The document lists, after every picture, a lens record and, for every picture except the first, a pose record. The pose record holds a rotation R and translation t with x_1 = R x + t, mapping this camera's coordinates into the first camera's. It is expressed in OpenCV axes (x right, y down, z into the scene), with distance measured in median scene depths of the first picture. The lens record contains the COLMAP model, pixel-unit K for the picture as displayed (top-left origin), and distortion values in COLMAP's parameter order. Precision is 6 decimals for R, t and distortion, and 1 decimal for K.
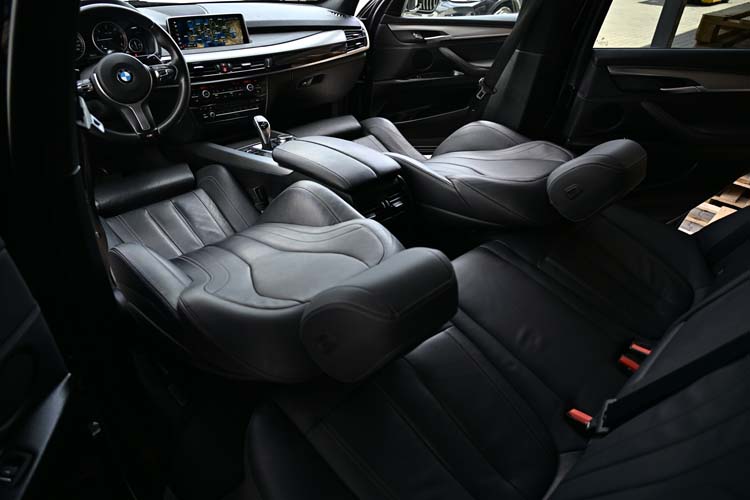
lens RADIAL K [[480.4, 0, 372.1], [0, 480.4, 251.2], [0, 0, 1]] dist [-0.003367, -0.004297]
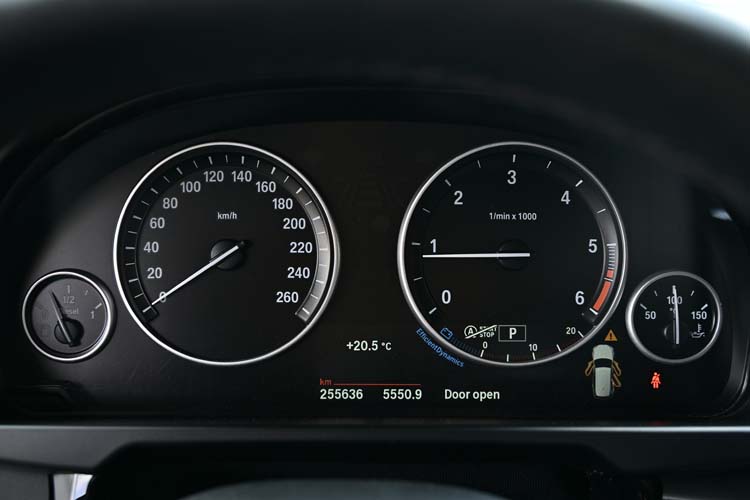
lens RADIAL K [[952.9, 0, 375.8], [0, 952.9, 247.9], [0, 0, 1]] dist [-0.004336, 0.000000]
pose [[0.715757, 0.158758, -0.680064, -0.342265], [-0.368224, 0.913242, -0.174358, -0.338154], [0.593382, 0.375214, 0.712118, 0.688404]]
